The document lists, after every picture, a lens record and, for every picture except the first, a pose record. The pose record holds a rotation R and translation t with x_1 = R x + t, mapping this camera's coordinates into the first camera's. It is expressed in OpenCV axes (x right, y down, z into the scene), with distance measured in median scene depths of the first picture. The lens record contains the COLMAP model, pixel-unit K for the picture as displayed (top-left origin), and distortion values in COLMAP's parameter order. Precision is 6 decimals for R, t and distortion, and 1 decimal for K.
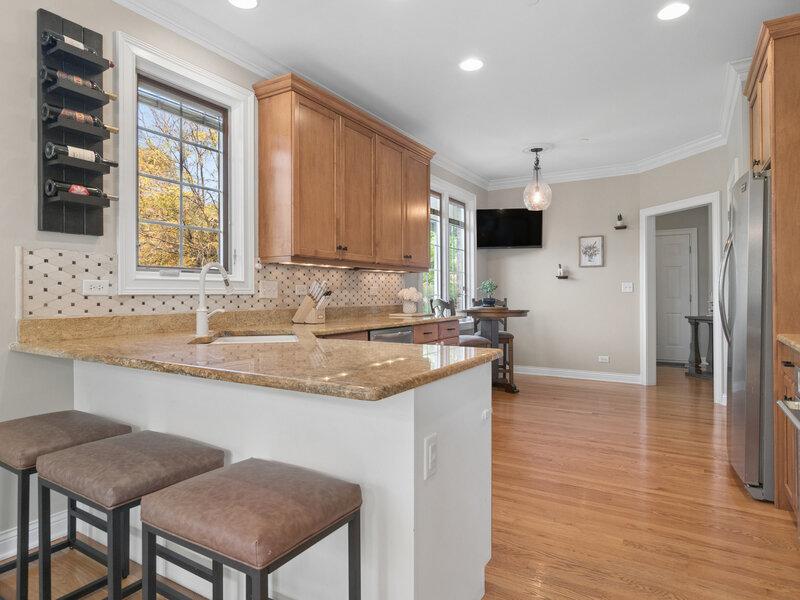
lens RADIAL K [[482.5, 0, 397.7], [0, 482.5, 295.4], [0, 0, 1]] dist [0.001932, -0.002083]
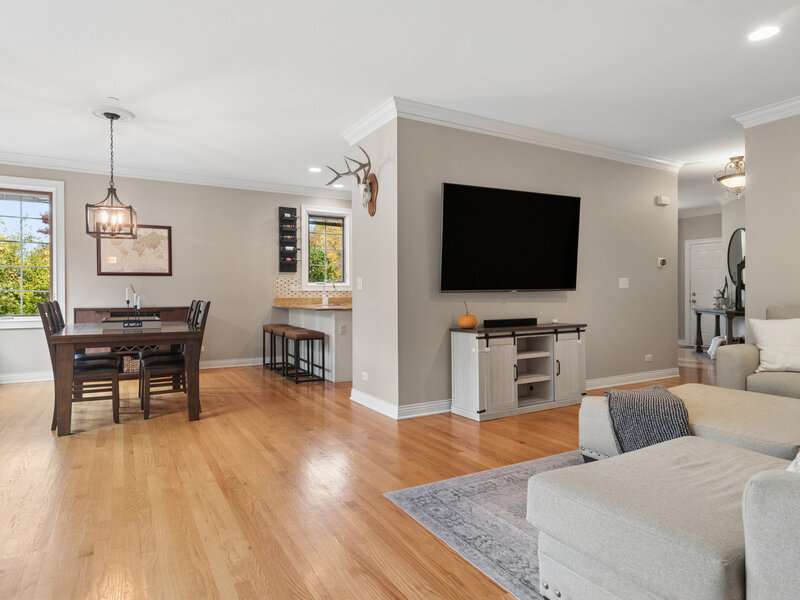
lens RADIAL K [[482.5, 0, 397.7], [0, 482.5, 295.4], [0, 0, 1]] dist [0.001932, -0.002083]
pose [[0.871942, 0.003035, -0.489599, 1.019415], [-0.001373, 0.999992, 0.003754, 0.010062], [0.489607, -0.002601, 0.871939, -0.962863]]
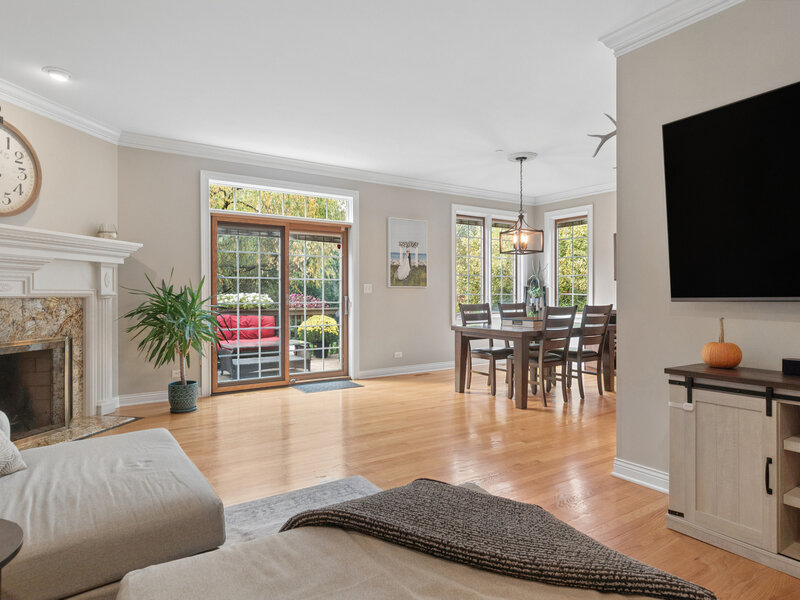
lens RADIAL K [[482.5, 0, 397.7], [0, 482.5, 295.4], [0, 0, 1]] dist [0.001932, -0.002083]
pose [[-0.422228, 0.004430, -0.906479, 1.378126], [-0.001845, 0.999982, 0.005747, -0.005627], [0.906488, 0.004099, -0.422212, 0.075378]]
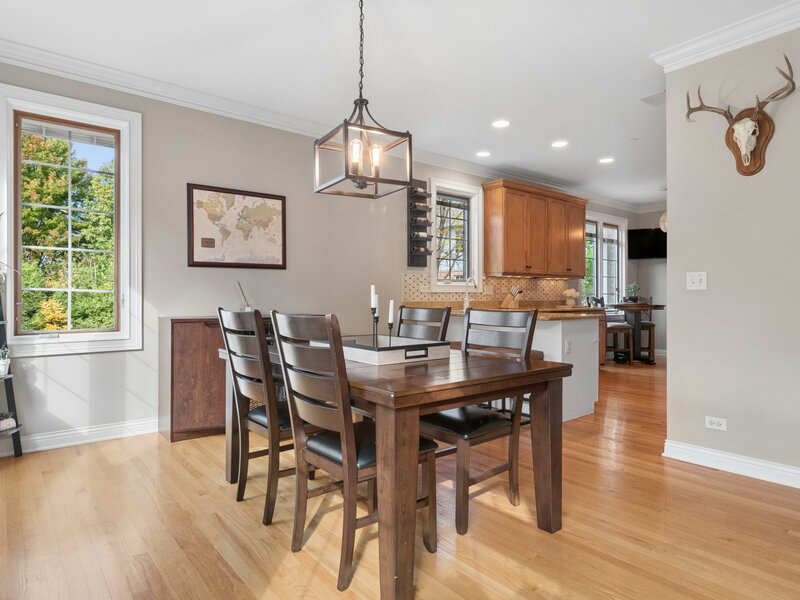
lens RADIAL K [[482.5, 0, 397.7], [0, 482.5, 295.4], [0, 0, 1]] dist [0.001932, -0.002083]
pose [[0.941167, 0.002361, -0.337934, 0.033910], [-0.003339, 0.999992, -0.002315, 0.013526], [0.337925, 0.003307, 0.941167, -0.854463]]
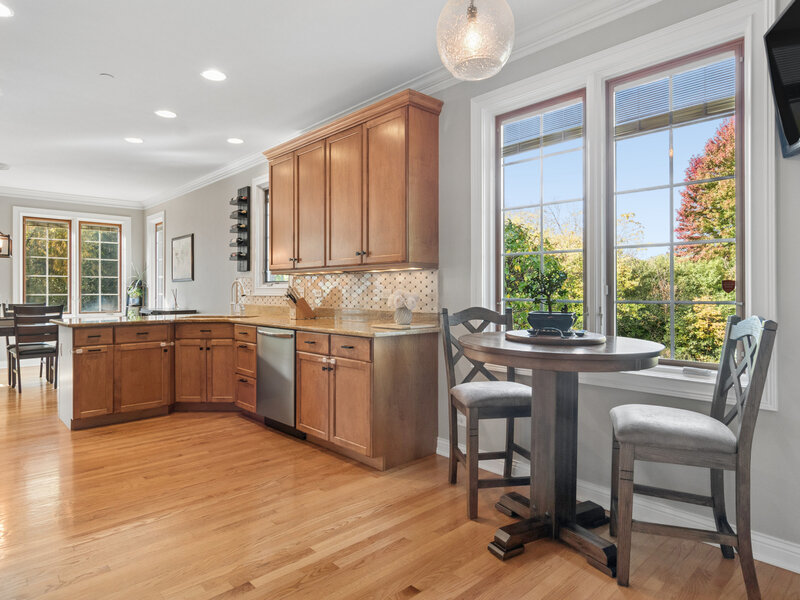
lens RADIAL K [[482.5, 0, 397.7], [0, 482.5, 295.4], [0, 0, 1]] dist [0.001932, -0.002083]
pose [[-0.268278, 0.011665, -0.963271, 1.002197], [0.000271, 0.999928, 0.012034, -0.020516], [0.963341, 0.002967, -0.268262, 1.594613]]
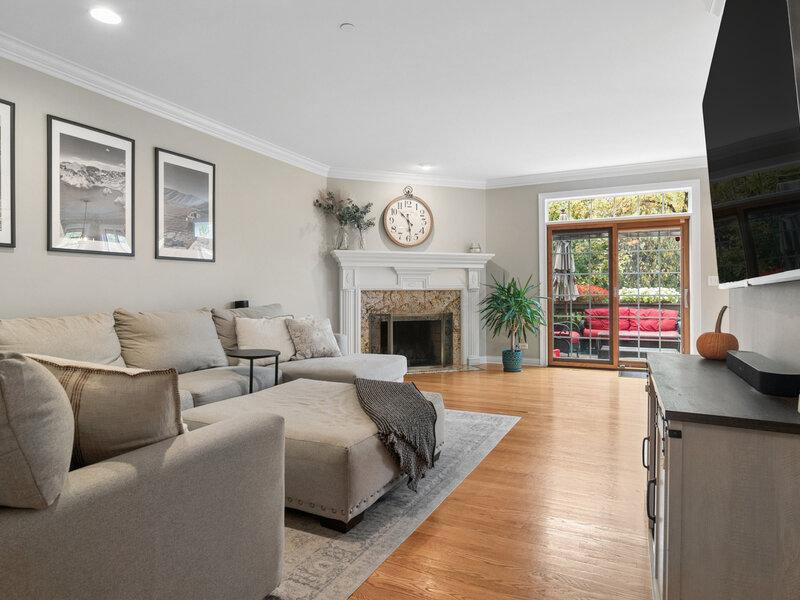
lens RADIAL K [[482.5, 0, 397.7], [0, 482.5, 295.4], [0, 0, 1]] dist [0.001932, -0.002083]
pose [[-0.995497, 0.005974, -0.094602, 1.048501], [0.004988, 0.999931, 0.010665, 0.006267], [0.094659, 0.010145, -0.995458, 0.785053]]
